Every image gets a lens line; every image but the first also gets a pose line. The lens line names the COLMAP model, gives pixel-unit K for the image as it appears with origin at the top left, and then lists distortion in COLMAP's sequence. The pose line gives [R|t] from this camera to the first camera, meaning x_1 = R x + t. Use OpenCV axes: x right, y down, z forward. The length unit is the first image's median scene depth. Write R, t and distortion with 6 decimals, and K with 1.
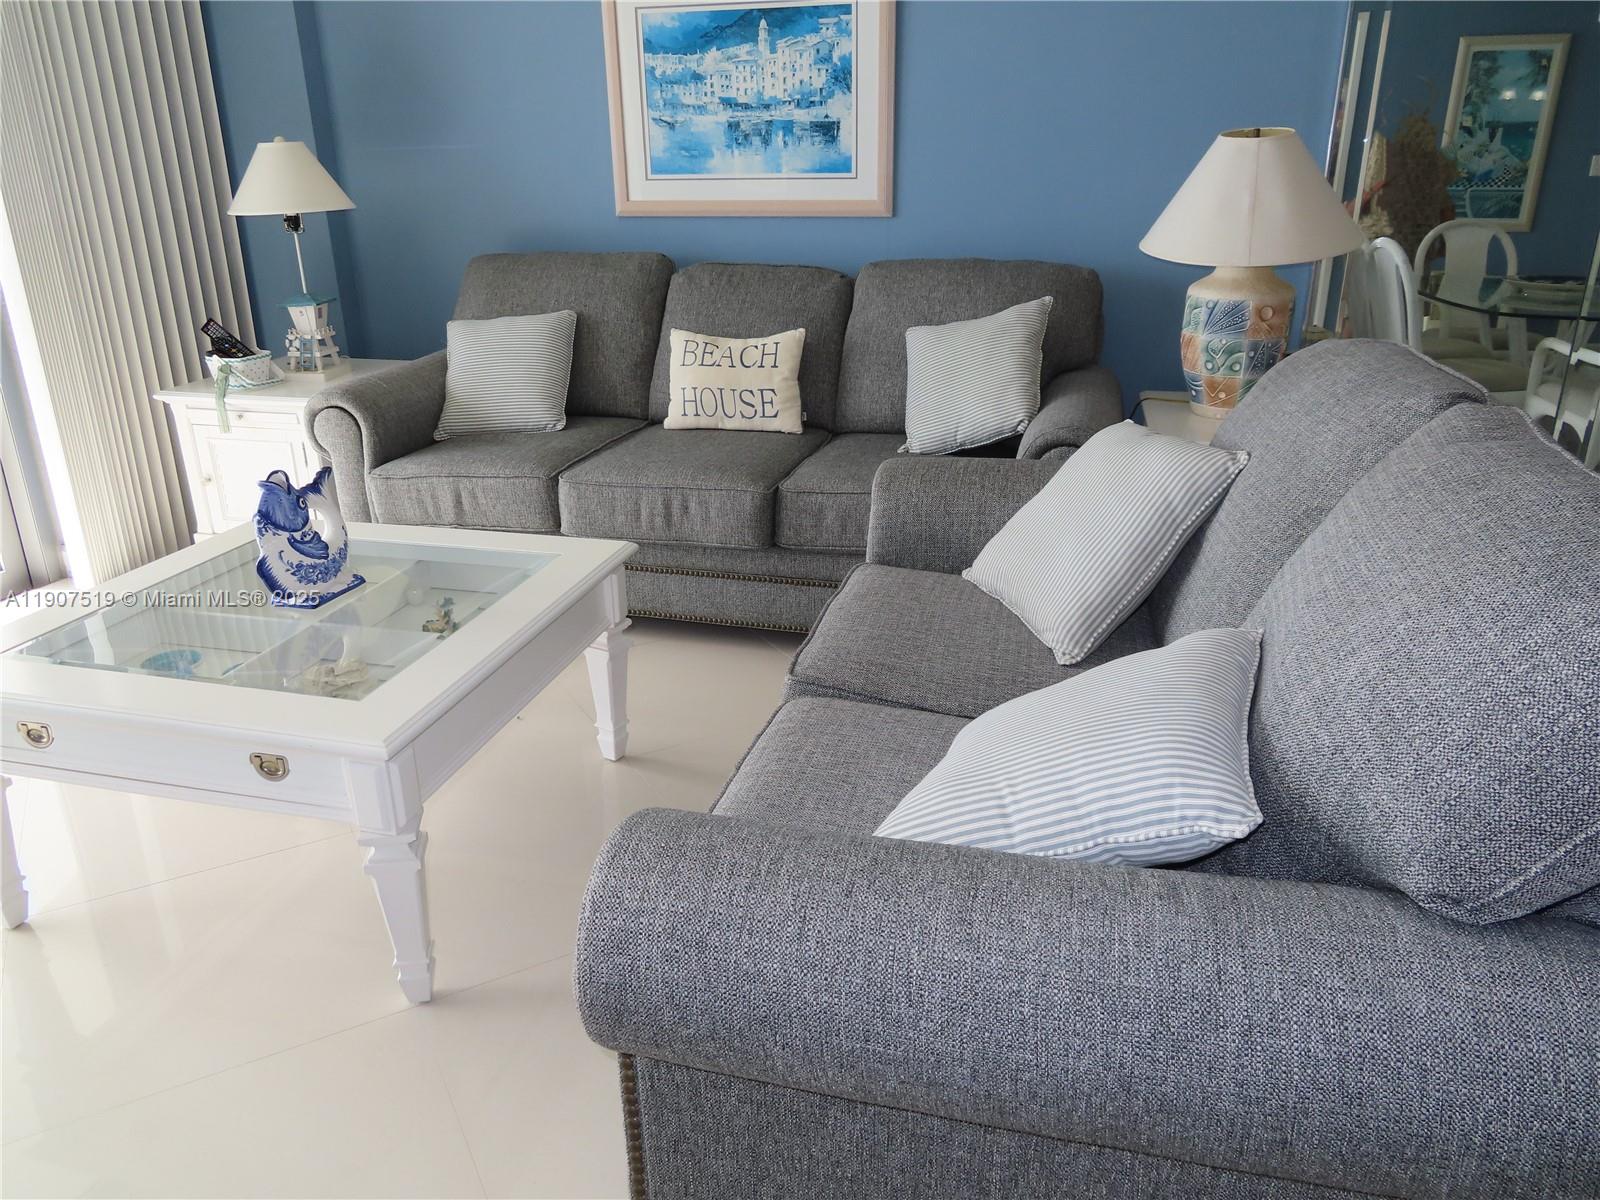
lens RADIAL K [[1141.6, 0, 797.7], [0, 1141.6, 598.9], [0, 0, 1]] dist [-0.010248, 0.004657]
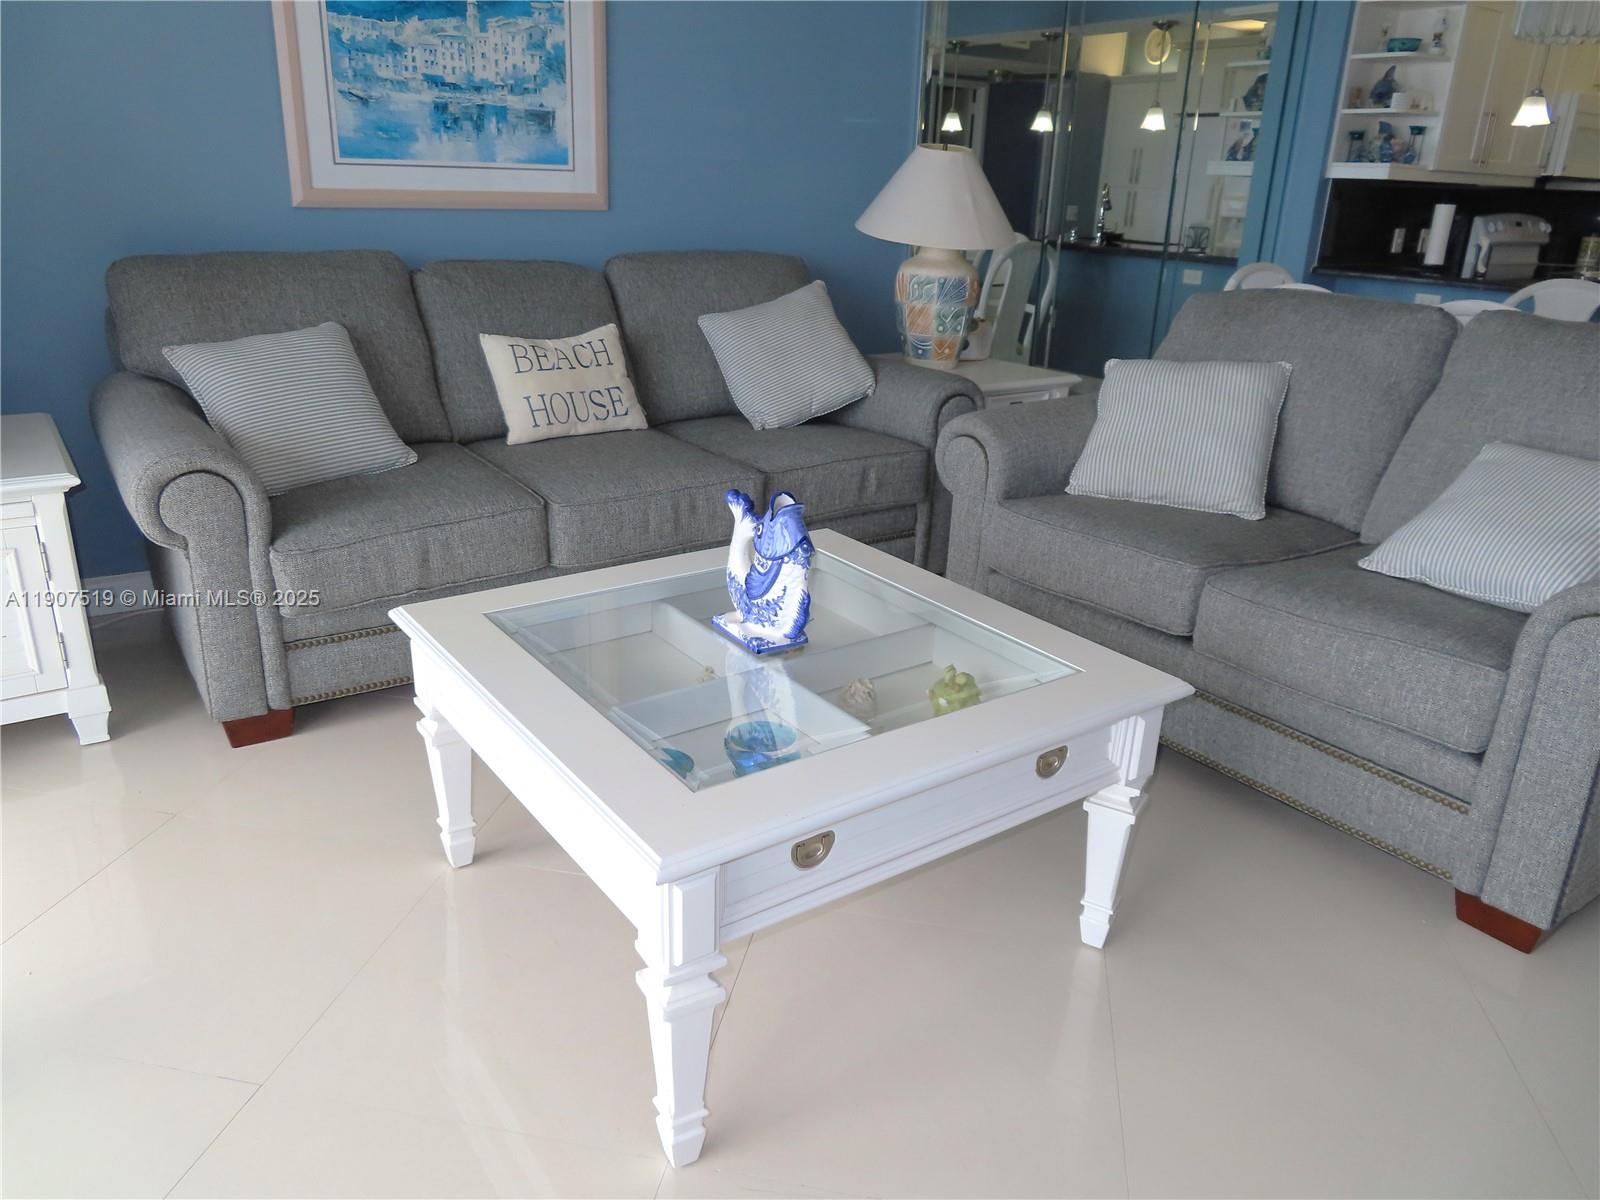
lens RADIAL K [[1141.6, 0, 797.7], [0, 1141.6, 598.9], [0, 0, 1]] dist [-0.010248, 0.004657]
pose [[0.645529, -0.236845, 0.726084, -0.626832], [0.238186, 0.965716, 0.103251, -0.068703], [-0.725645, 0.106291, 0.679810, 0.233046]]
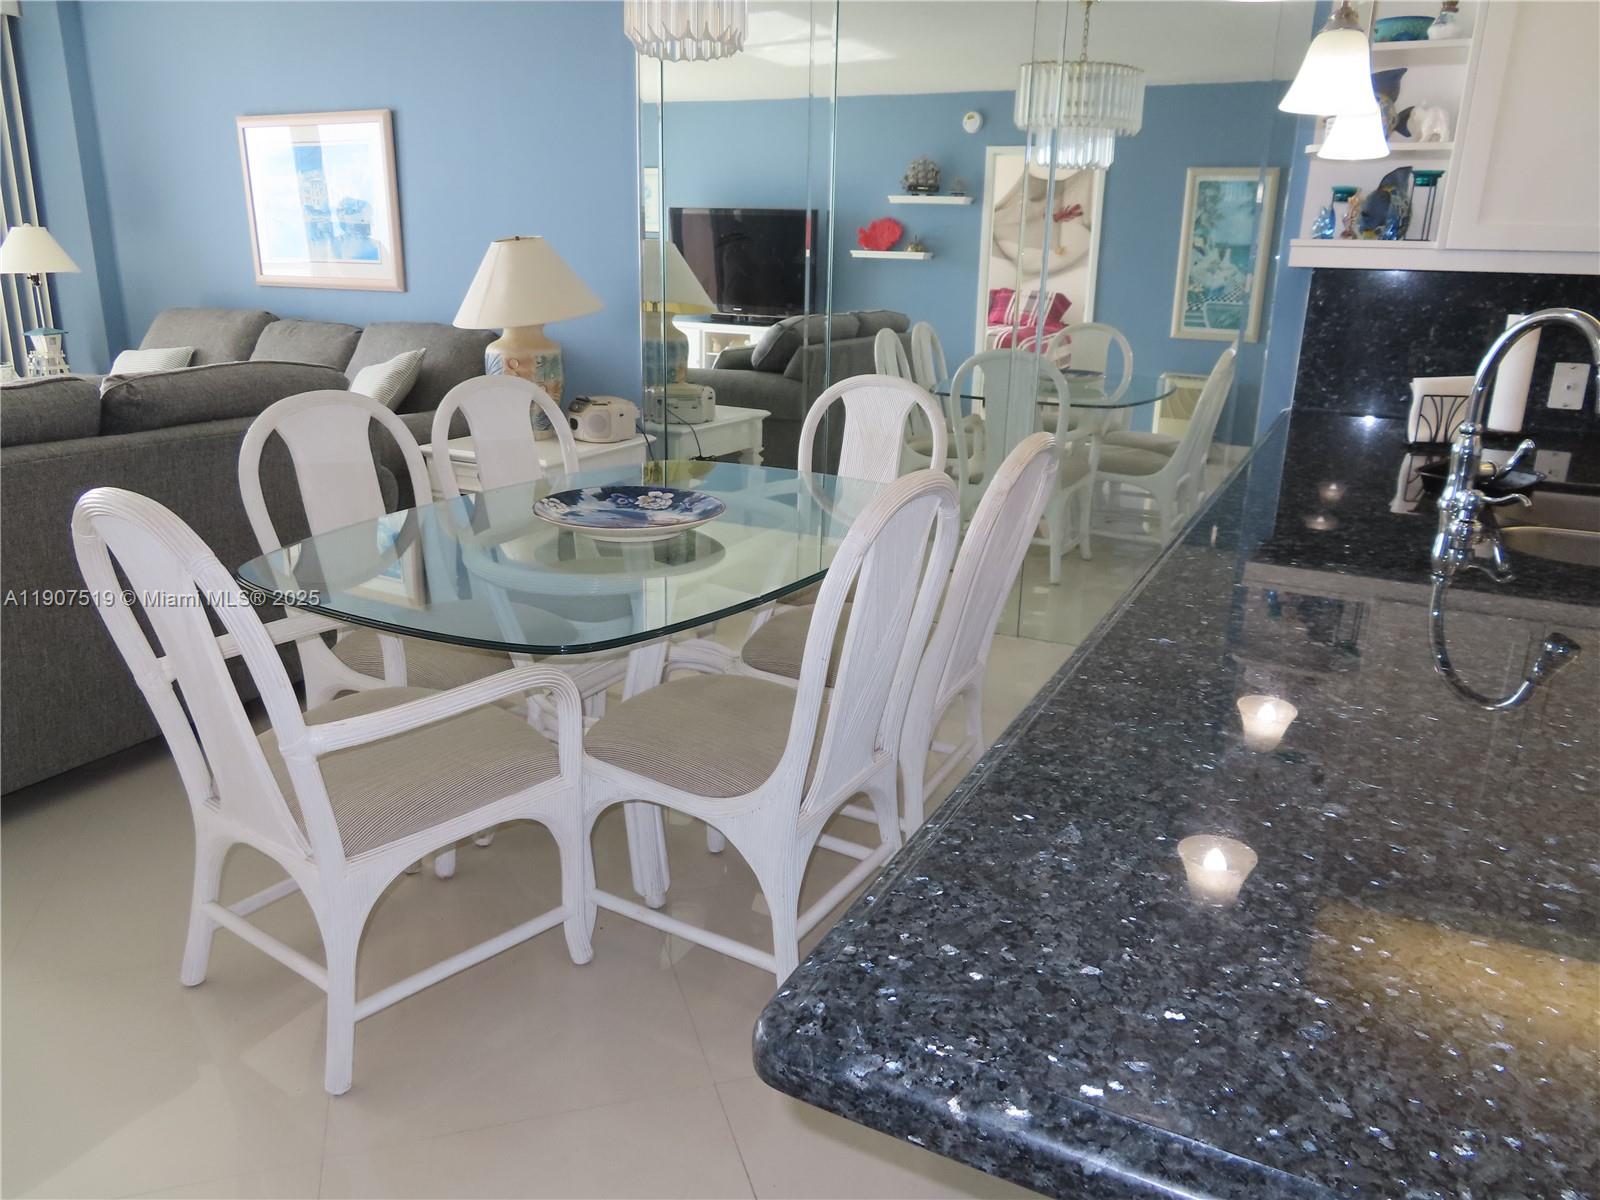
lens RADIAL K [[1141.6, 0, 797.7], [0, 1141.6, 598.9], [0, 0, 1]] dist [-0.010248, 0.004657]
pose [[0.976376, 0.094020, -0.194549, 0.873015], [-0.108944, 0.991756, -0.067464, 0.081520], [0.186603, 0.087066, 0.978570, -0.248229]]
